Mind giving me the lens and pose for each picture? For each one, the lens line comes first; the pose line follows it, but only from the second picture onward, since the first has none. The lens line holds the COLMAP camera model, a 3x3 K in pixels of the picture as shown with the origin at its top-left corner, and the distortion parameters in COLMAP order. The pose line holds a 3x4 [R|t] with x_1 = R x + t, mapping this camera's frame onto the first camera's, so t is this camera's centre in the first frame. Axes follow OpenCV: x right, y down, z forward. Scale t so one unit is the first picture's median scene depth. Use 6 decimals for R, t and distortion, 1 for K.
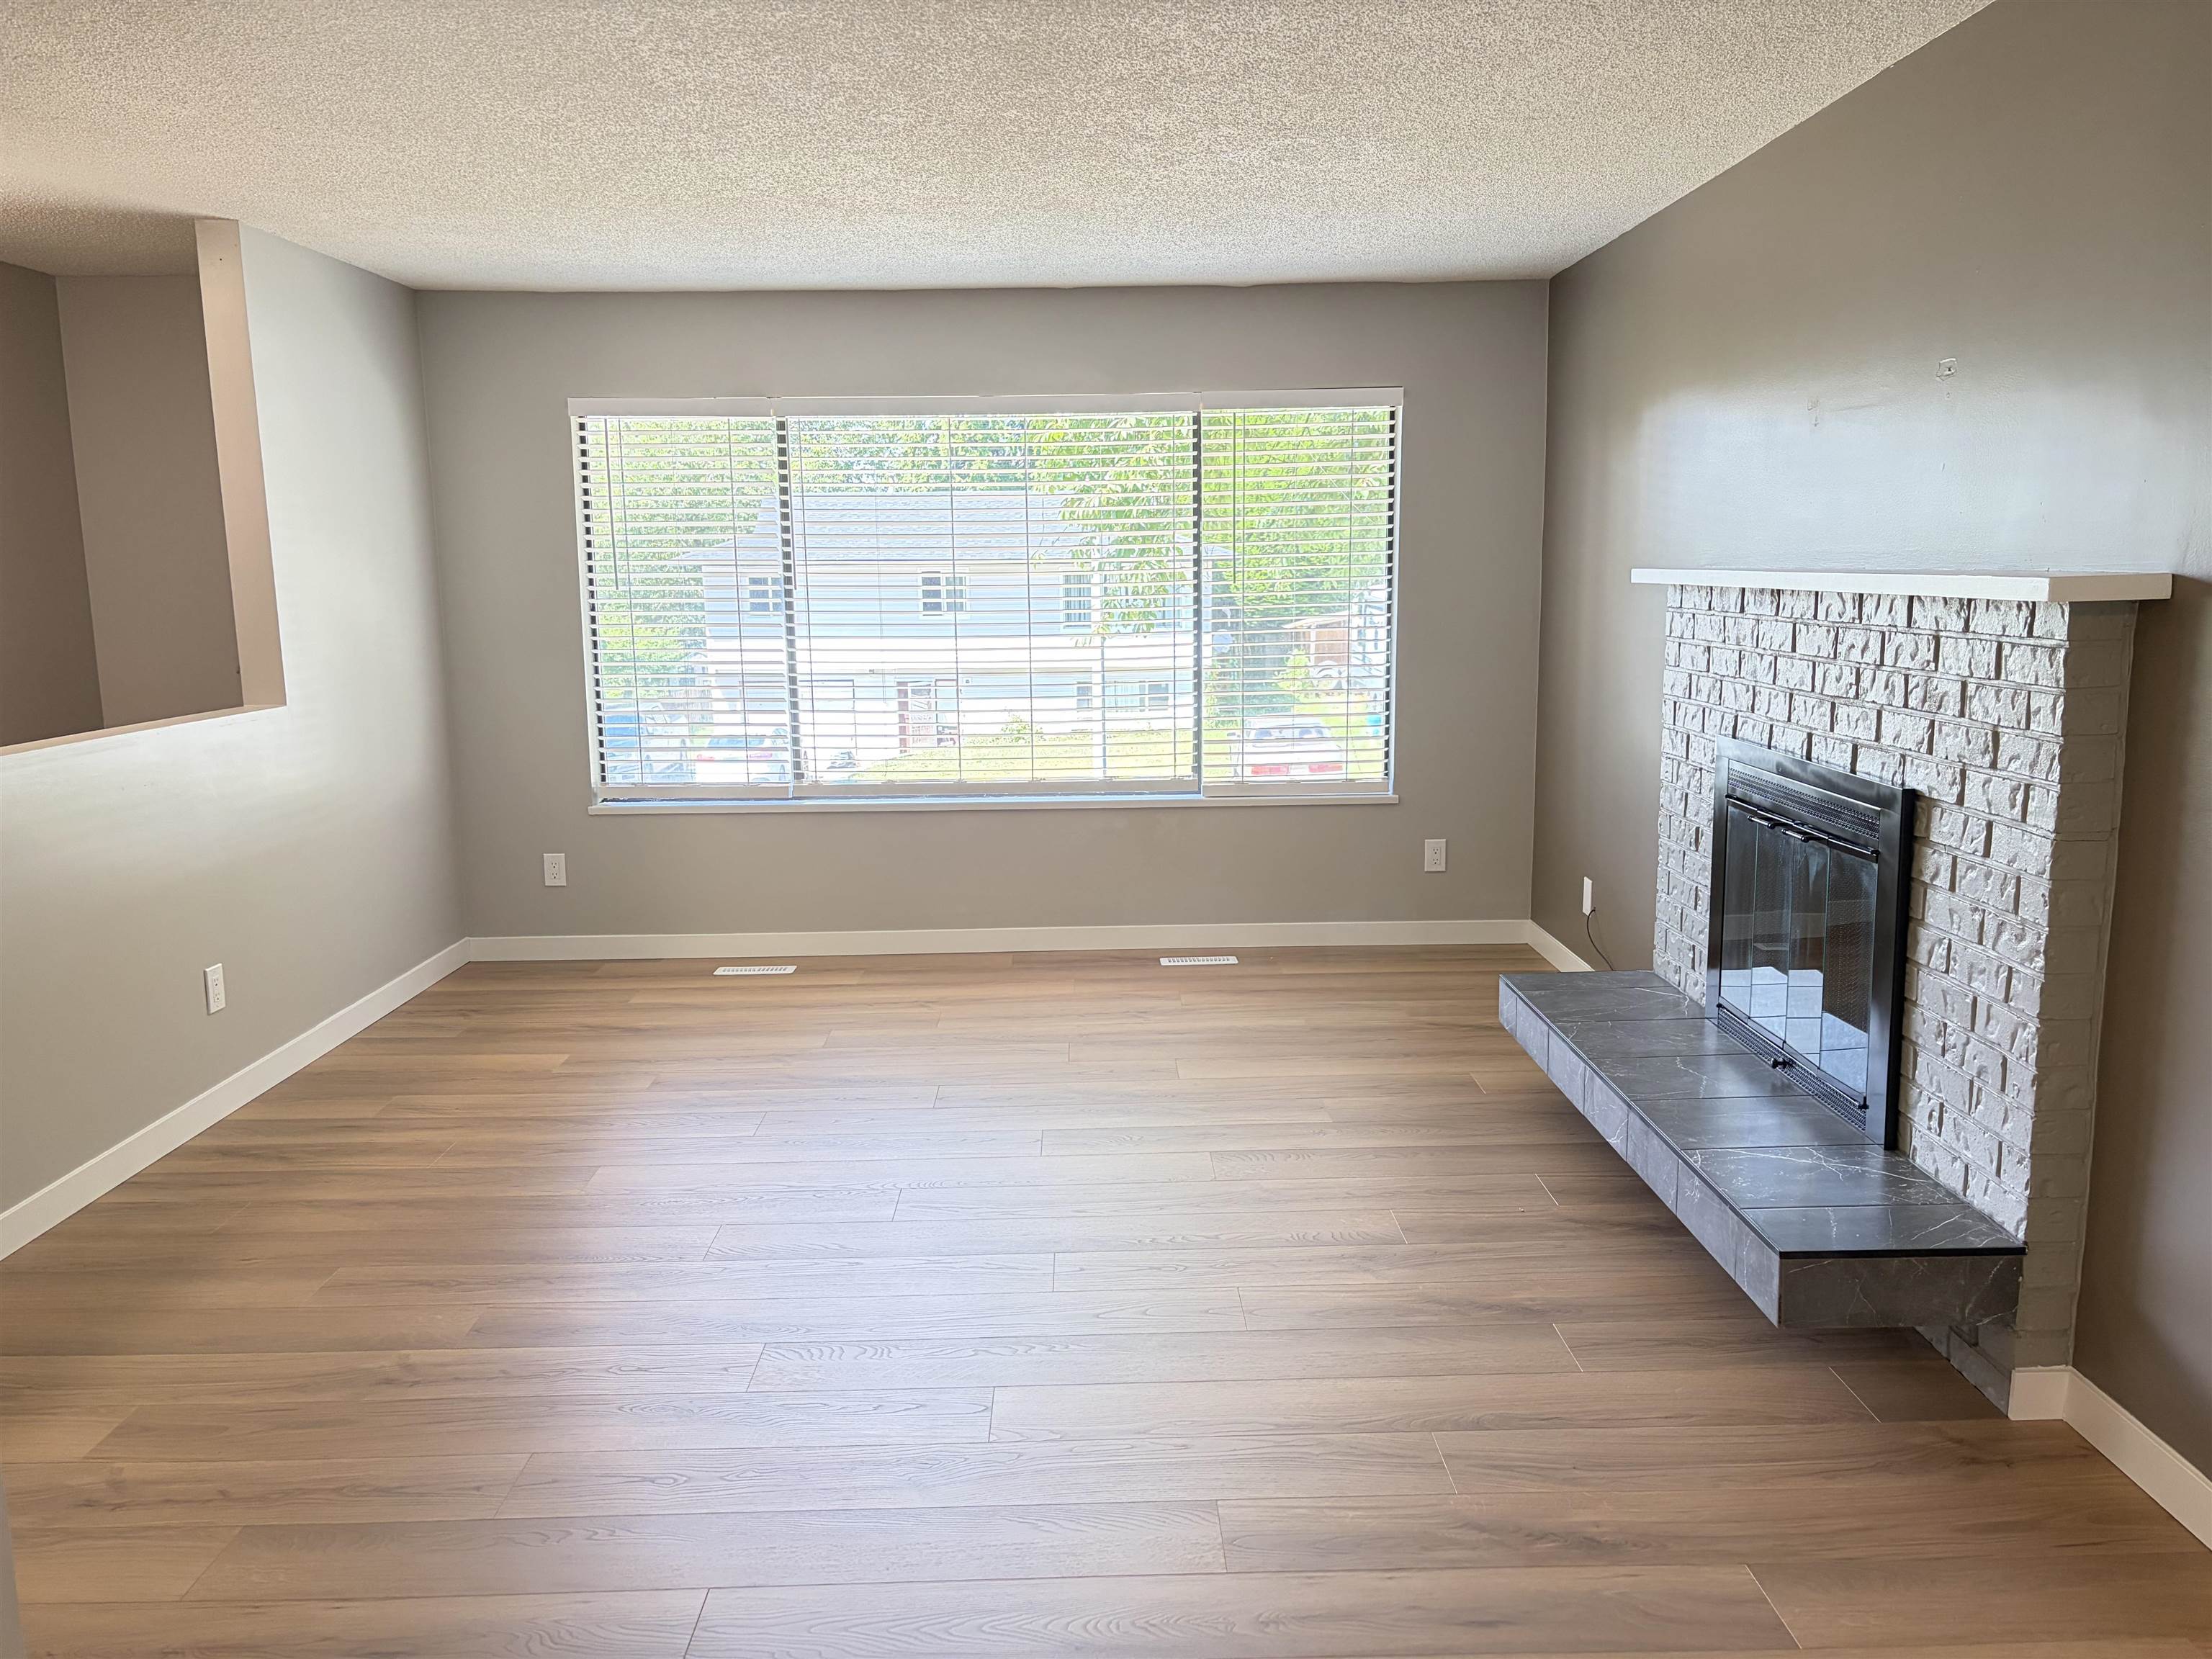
lens RADIAL K [[1674.4, 0, 1106.7], [0, 1674.4, 837.3], [0, 0, 1]] dist [0.045130, -0.023781]
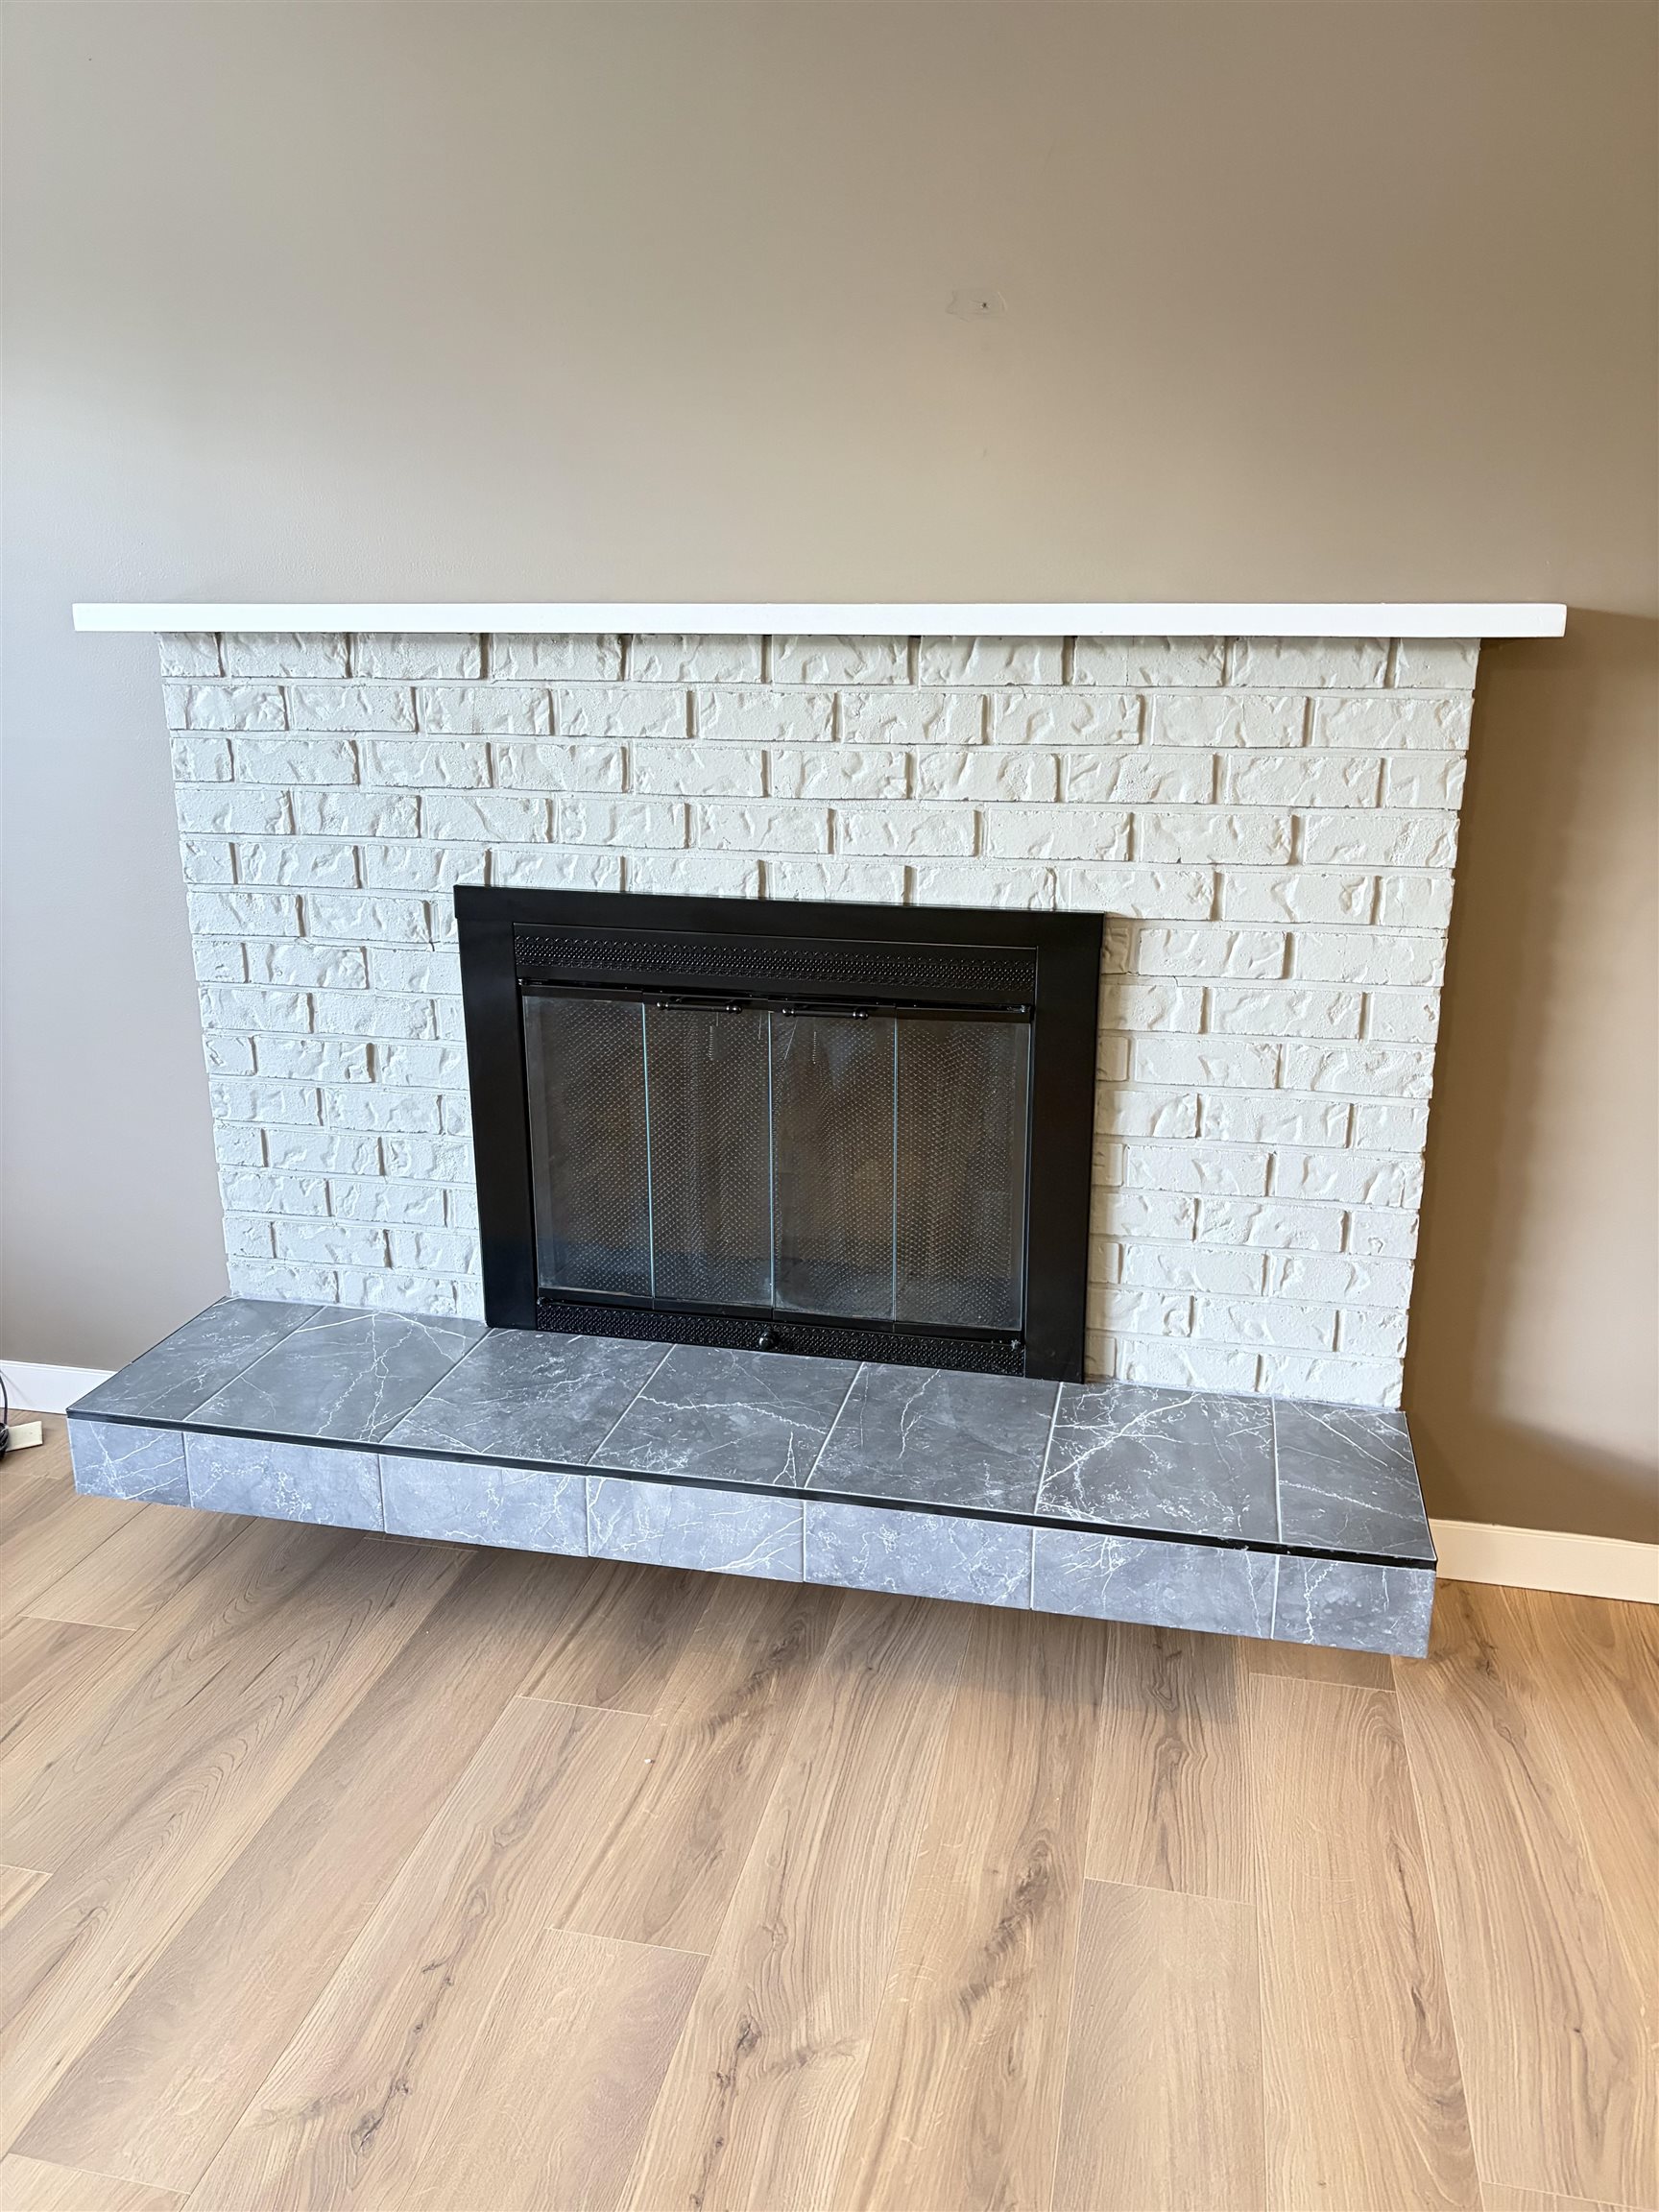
lens RADIAL K [[1674.4, 0, 842.6], [0, 1674.4, 1124.2], [0, 0, 1]] dist [0.045130, -0.023781]
pose [[0.222782, -0.264529, 0.938292, -0.213523], [0.153710, 0.959973, 0.234146, -0.106628], [-0.962674, 0.092062, 0.254526, 0.779424]]
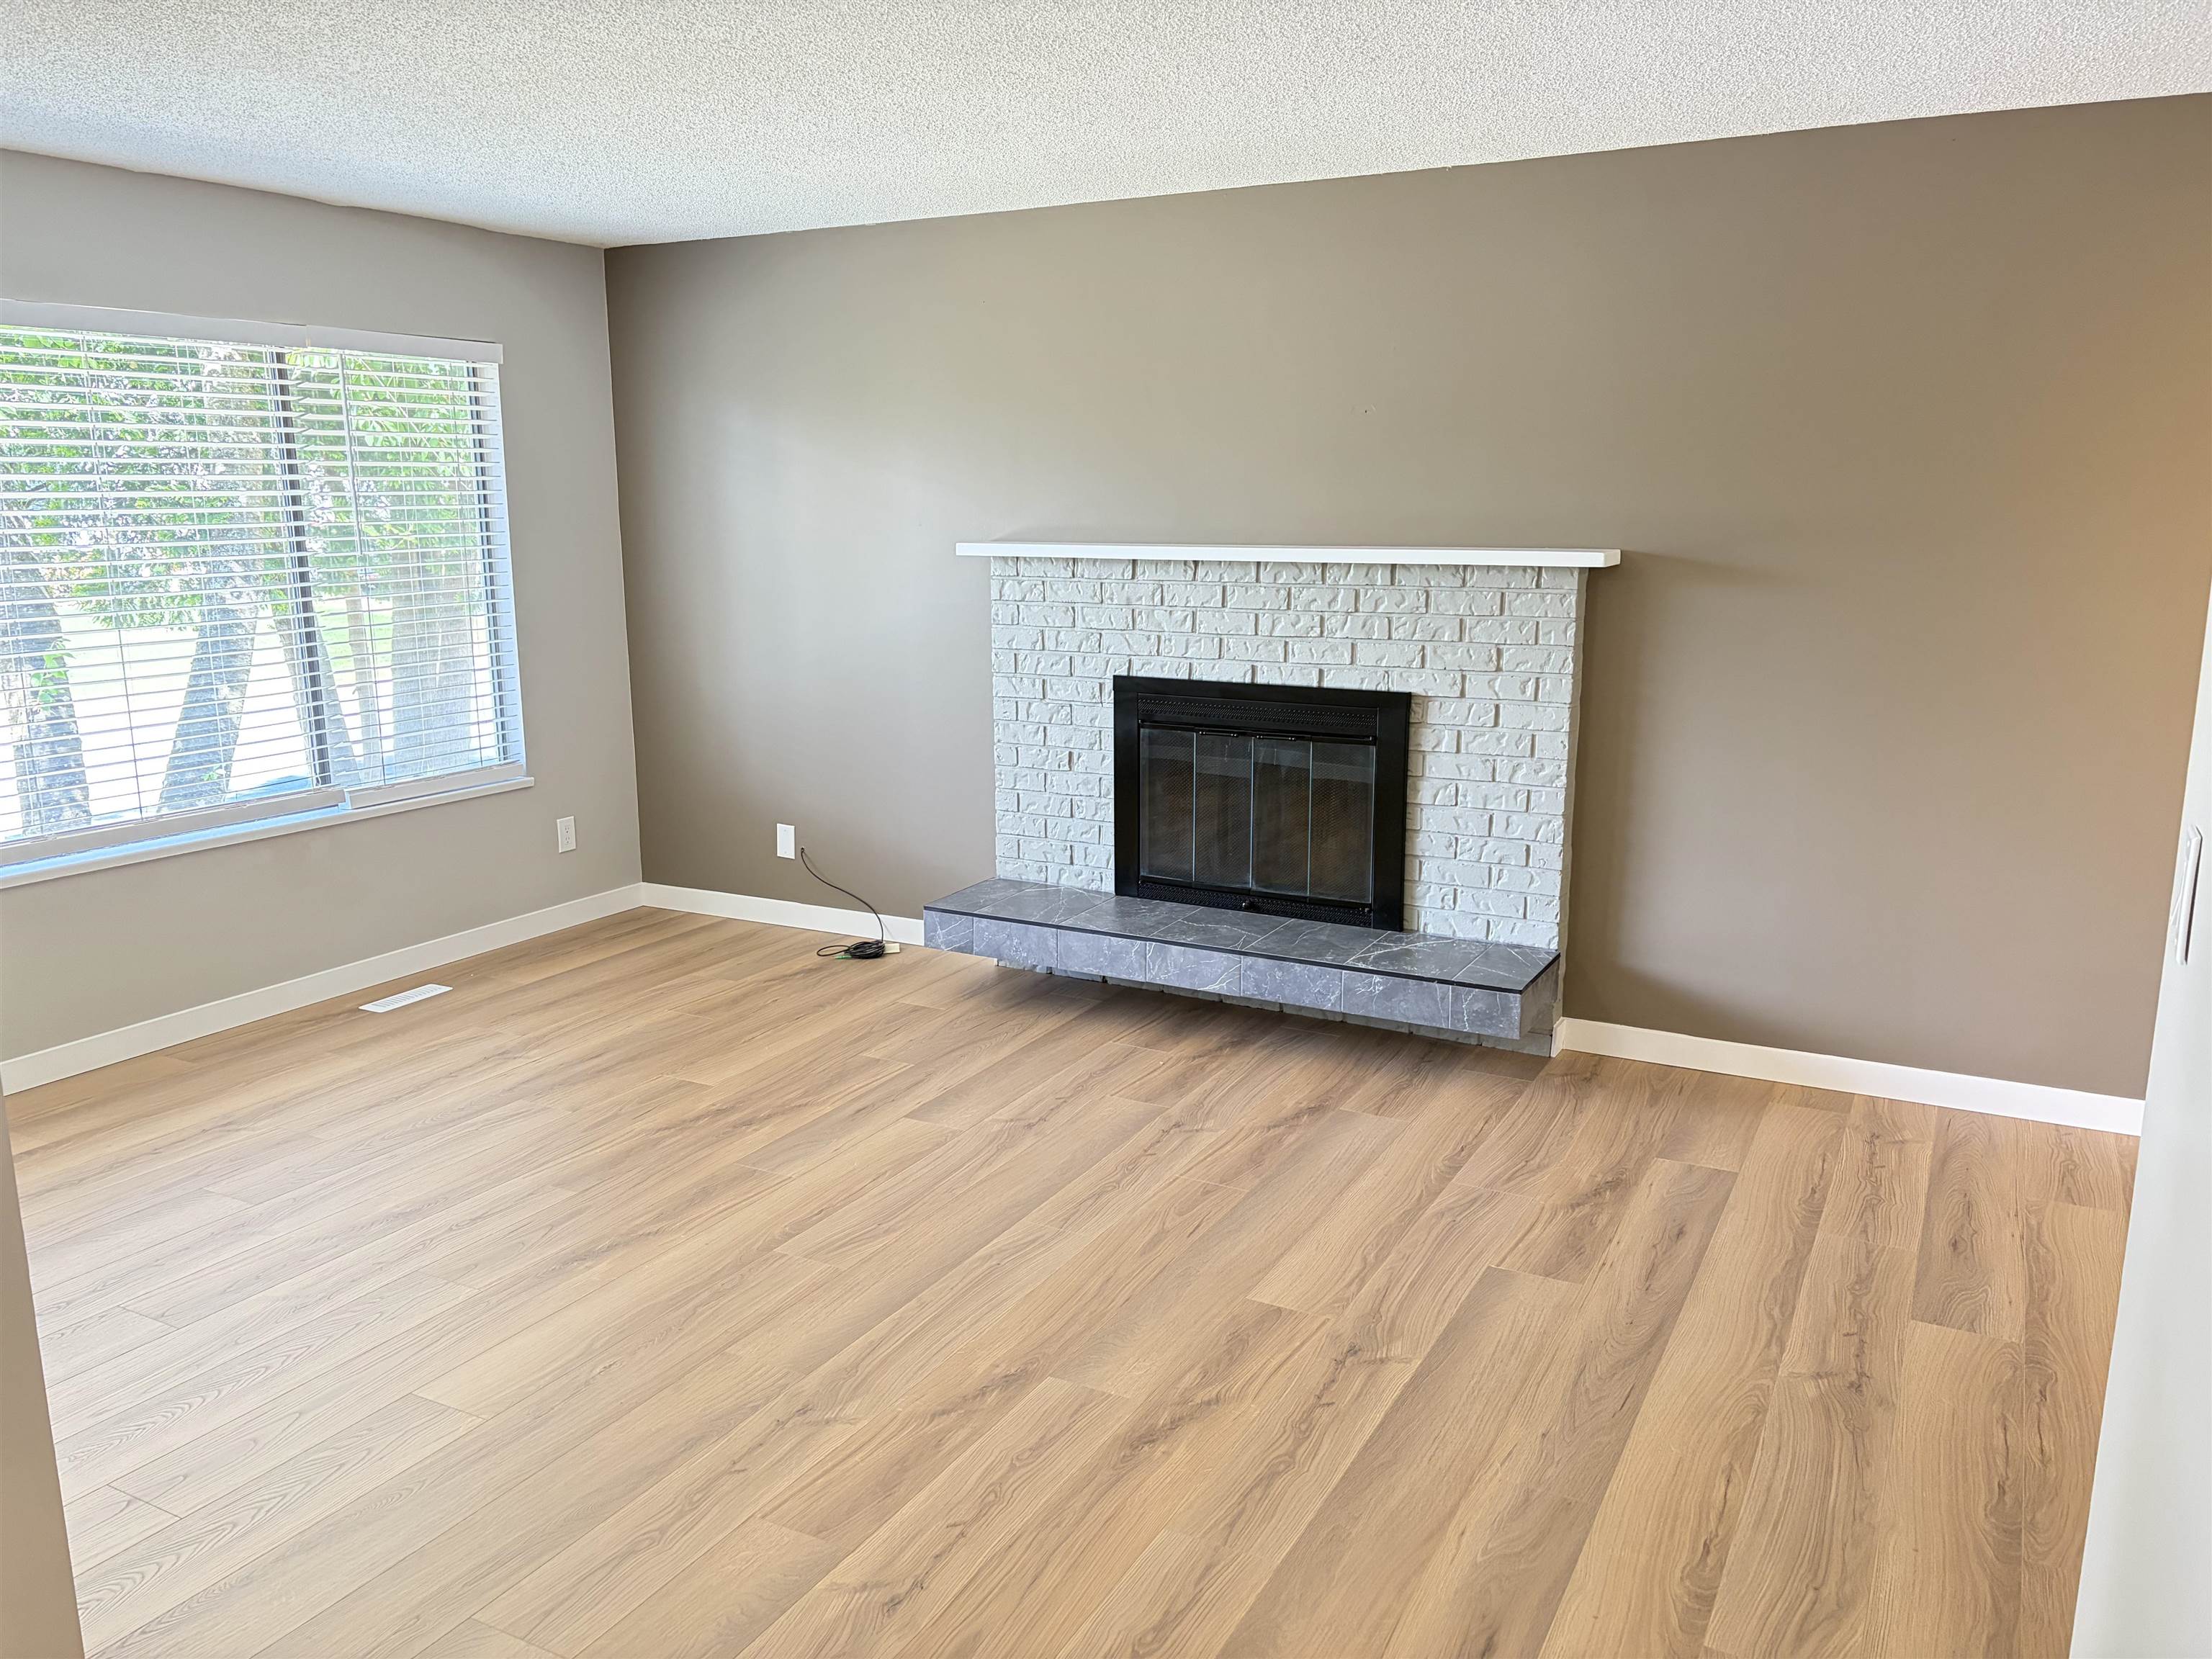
lens RADIAL K [[1674.4, 0, 1098.0], [0, 1674.4, 825.6], [0, 0, 1]] dist [0.045130, -0.023781]
pose [[0.489057, -0.156847, 0.858034, -0.815823], [0.137412, 0.985270, 0.101785, -0.085628], [-0.861360, 0.068126, 0.503406, 0.409002]]
